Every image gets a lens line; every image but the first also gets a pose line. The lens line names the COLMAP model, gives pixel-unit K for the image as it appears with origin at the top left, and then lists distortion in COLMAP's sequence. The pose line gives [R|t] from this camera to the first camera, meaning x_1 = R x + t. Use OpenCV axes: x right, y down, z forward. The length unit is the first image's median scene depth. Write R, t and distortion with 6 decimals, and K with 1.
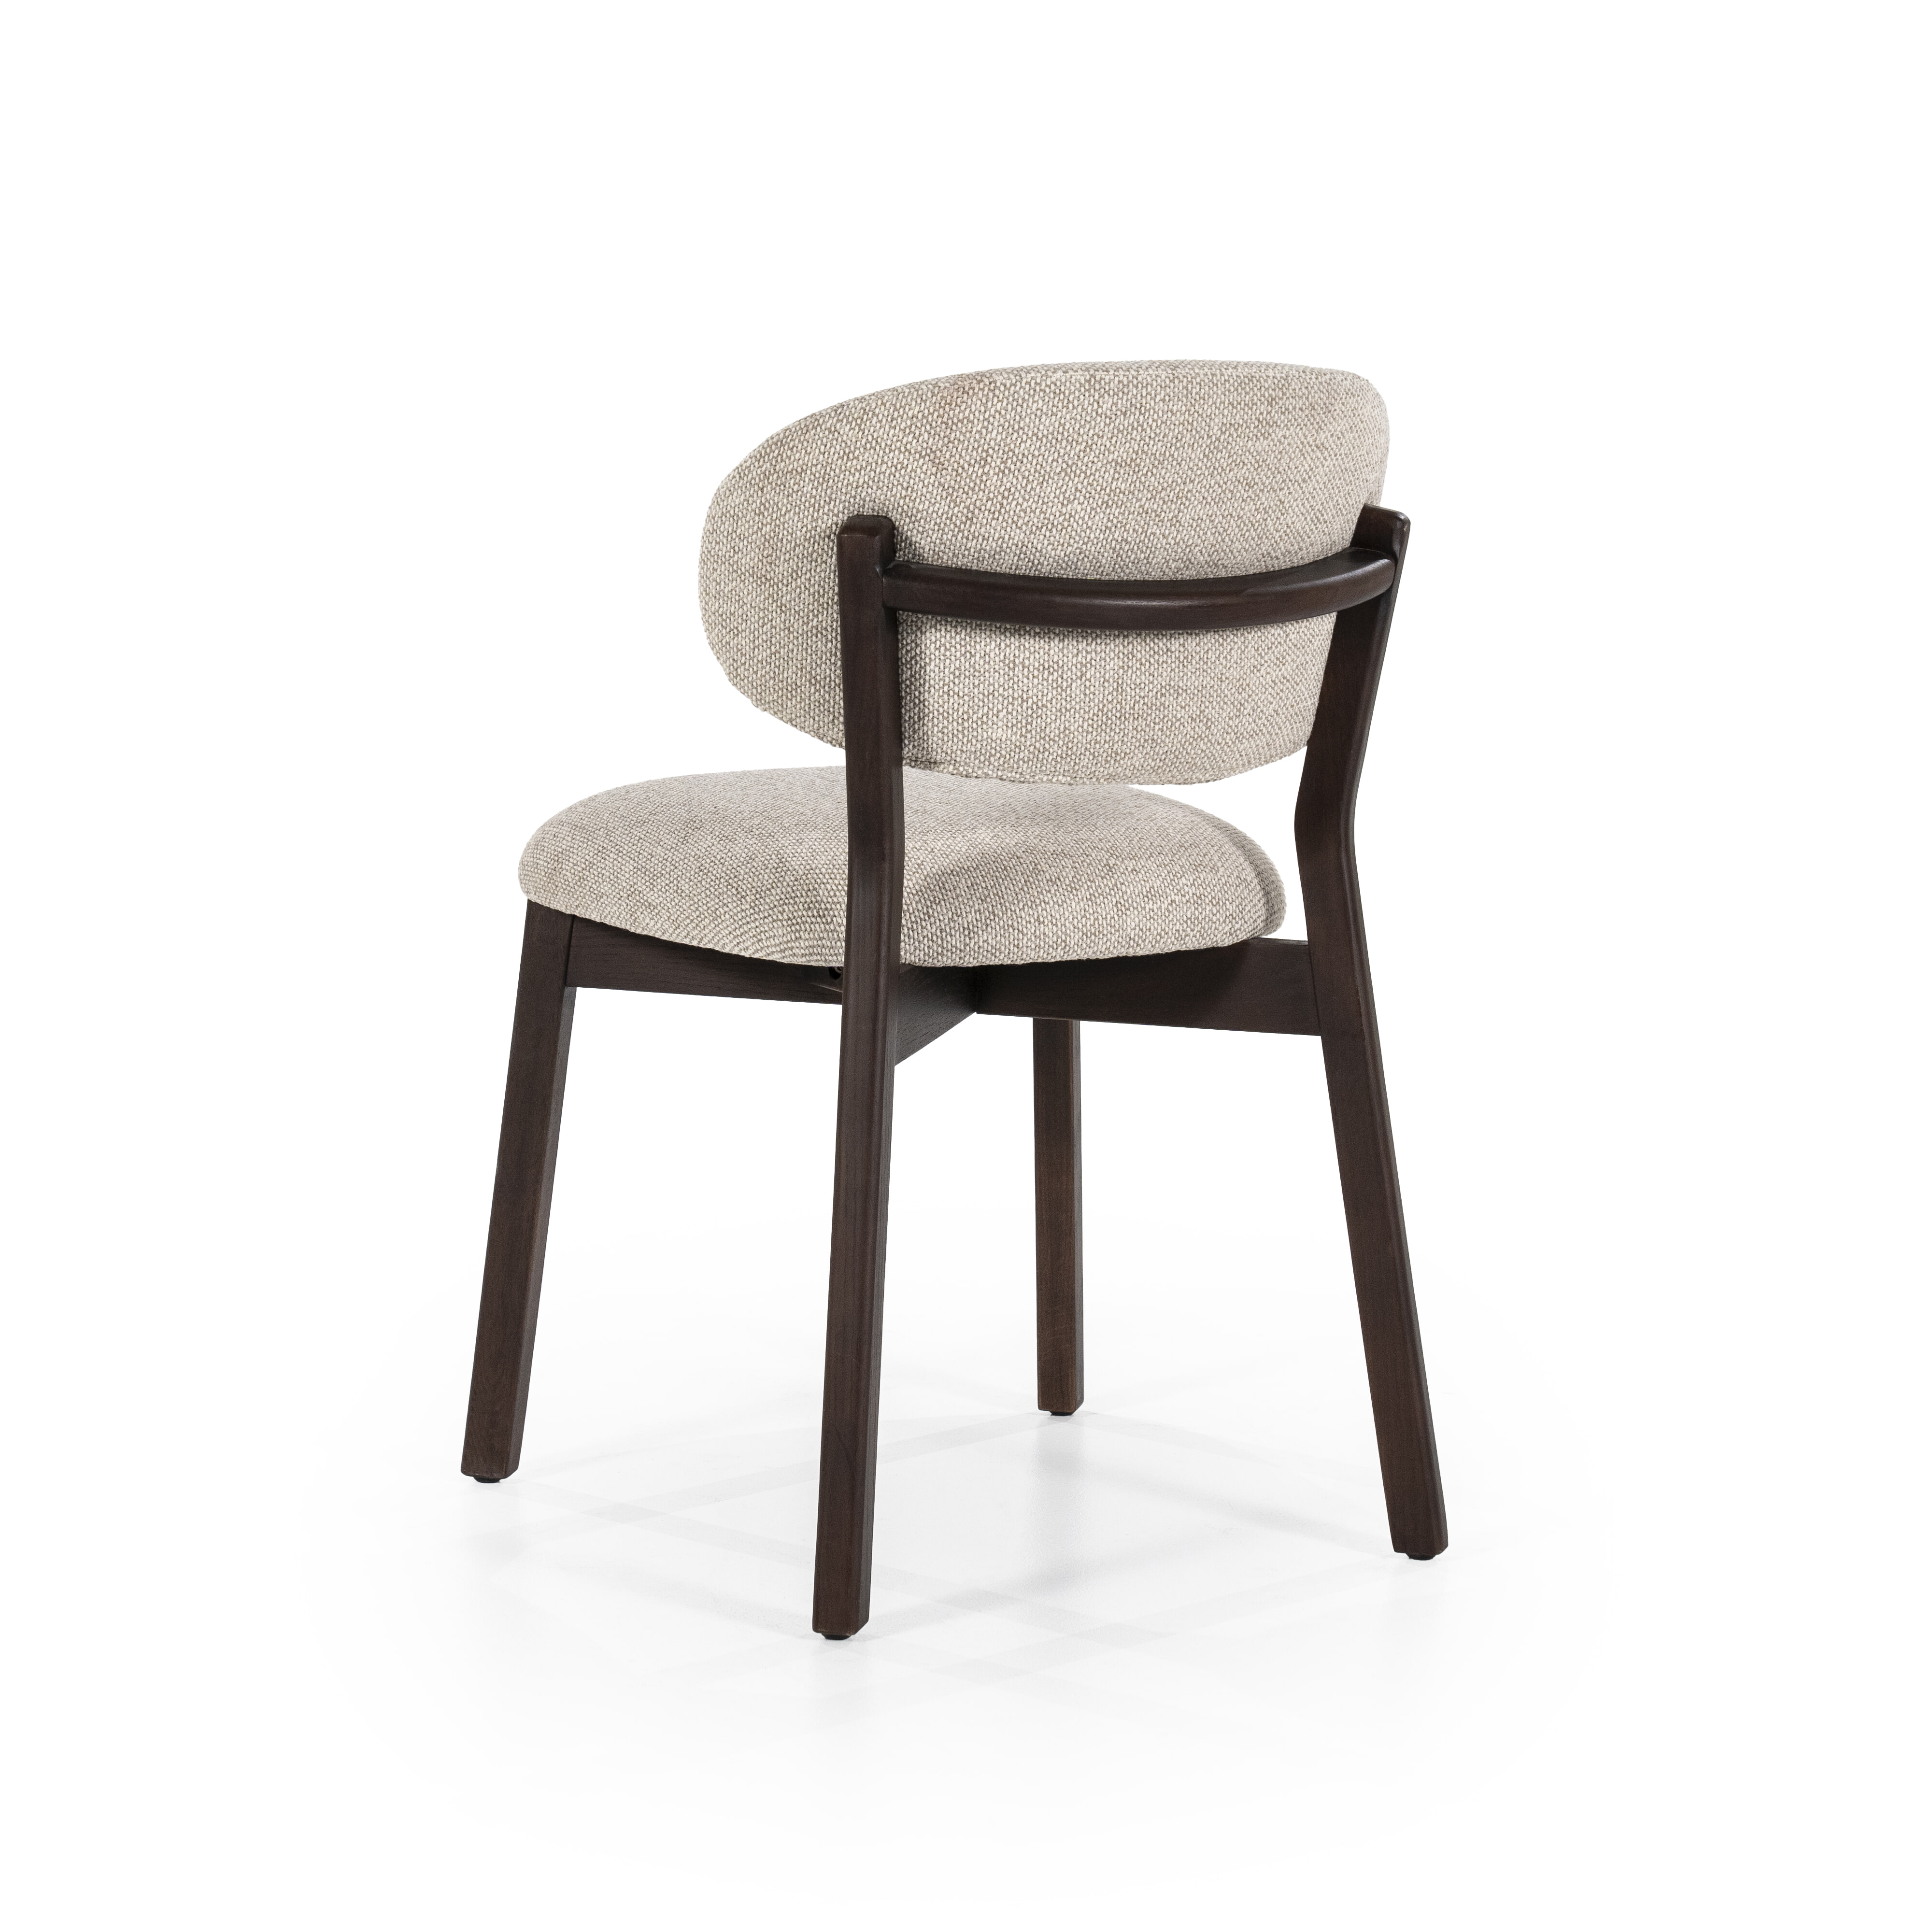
lens RADIAL K [[5555.4, 0, 966.0], [0, 5555.4, 966.0], [0, 0, 1]] dist [0.490681, -0.940799]
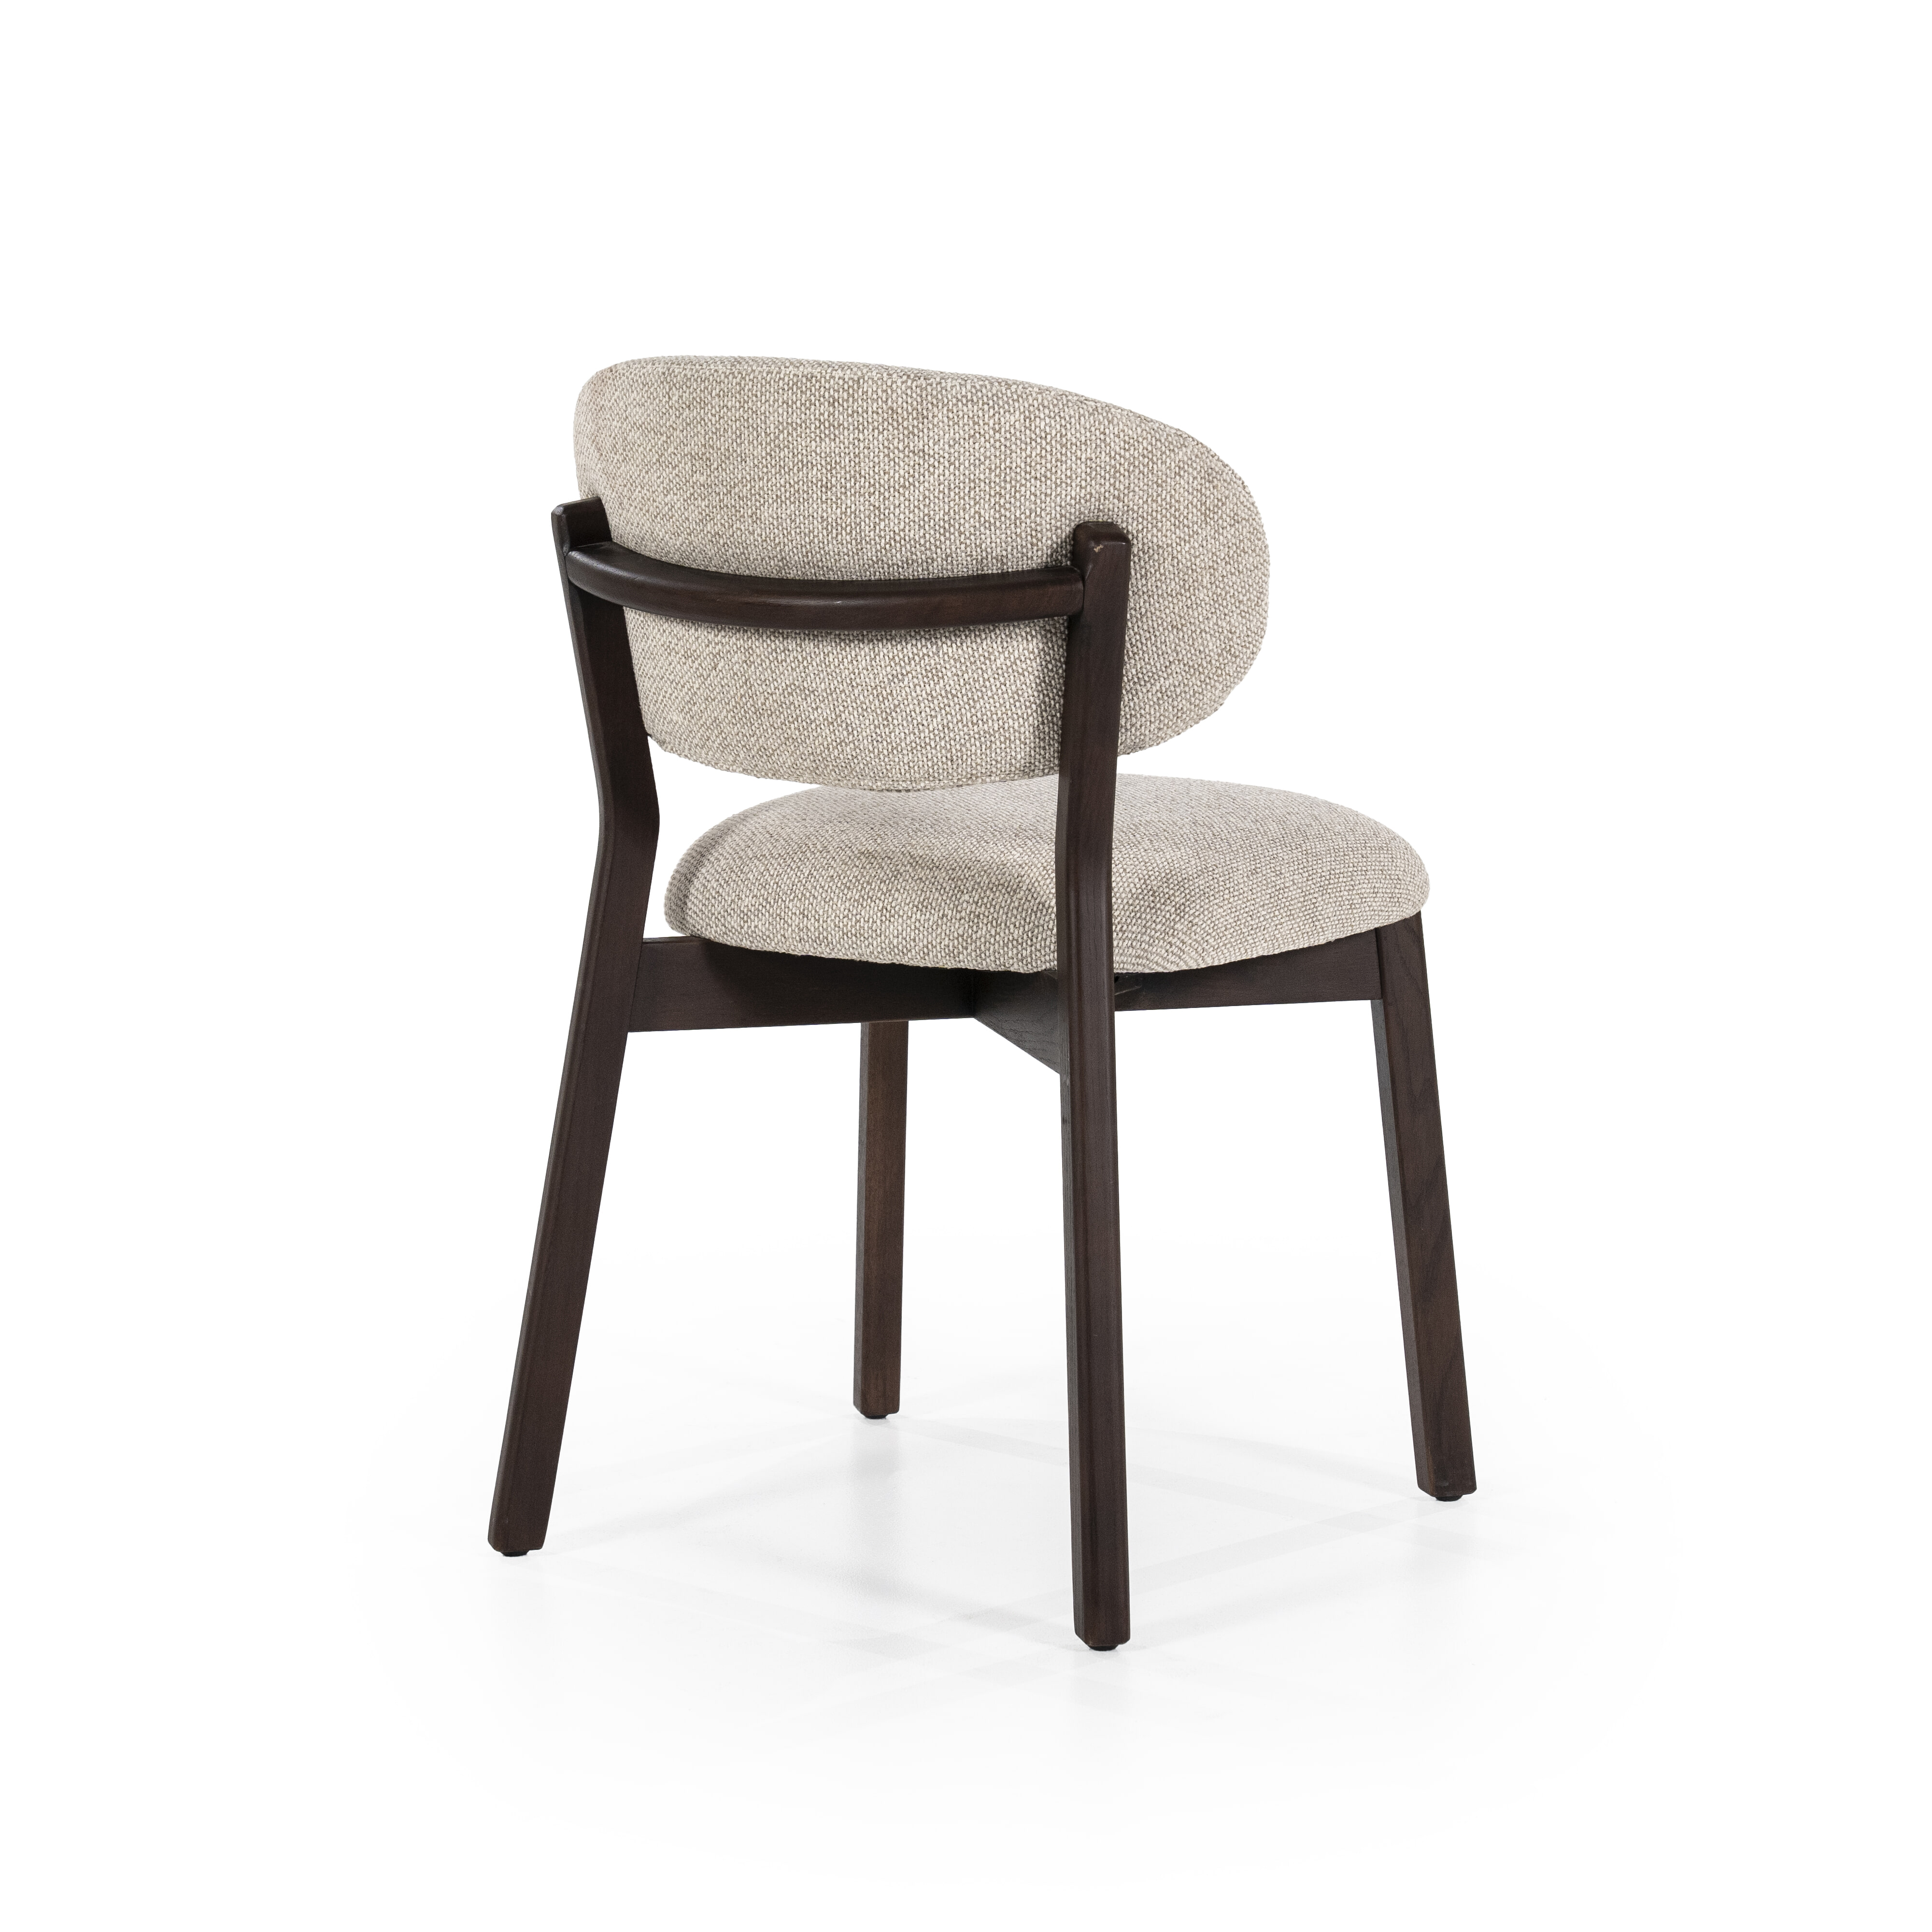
lens RADIAL K [[5555.4, 0, 966.0], [0, 5555.4, 966.0], [0, 0, 1]] dist [0.490681, -0.940799]
pose [[0.493970, 0.114527, -0.861903, 0.921927], [-0.125699, 0.990280, 0.059545, -0.064229], [0.860345, 0.078927, 0.503565, 0.533293]]
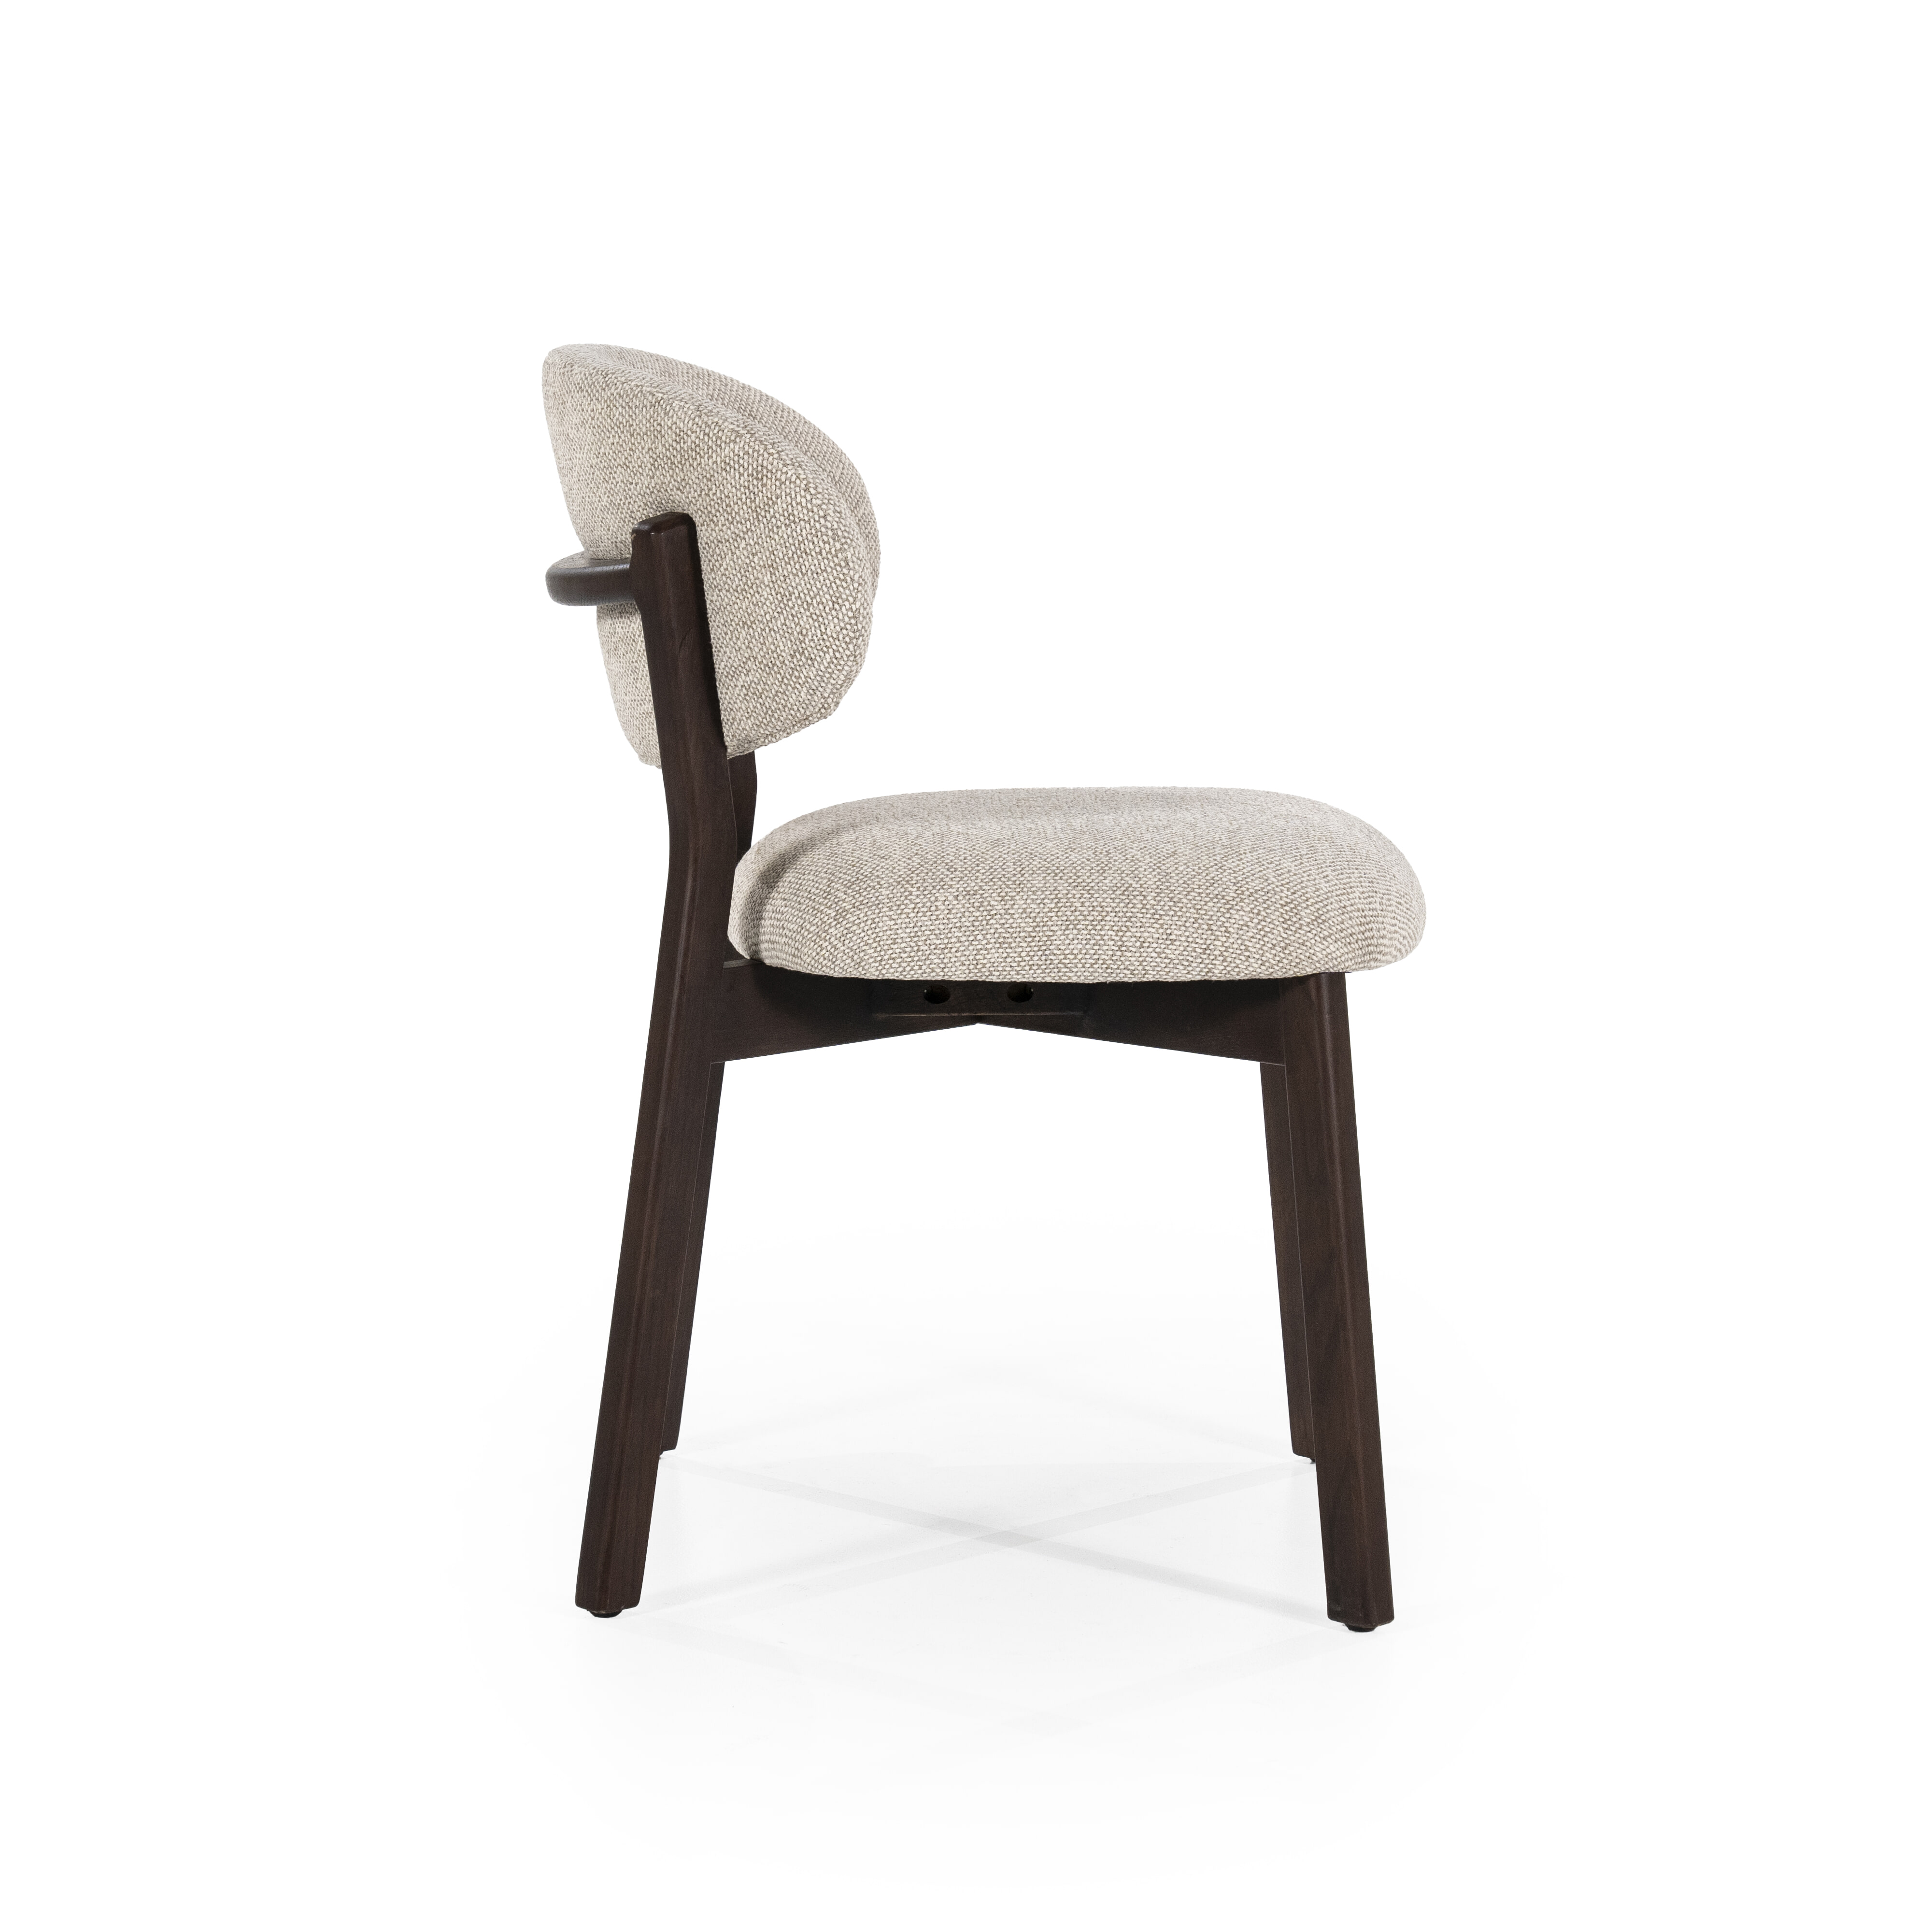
lens RADIAL K [[5555.4, 0, 966.0], [0, 5555.4, 966.0], [0, 0, 1]] dist [0.490681, -0.940799]
pose [[-0.516414, 0.101780, -0.850269, 0.908106], [-0.134843, 0.970860, 0.198113, -0.212800], [0.845656, 0.216961, -0.487641, 1.594215]]
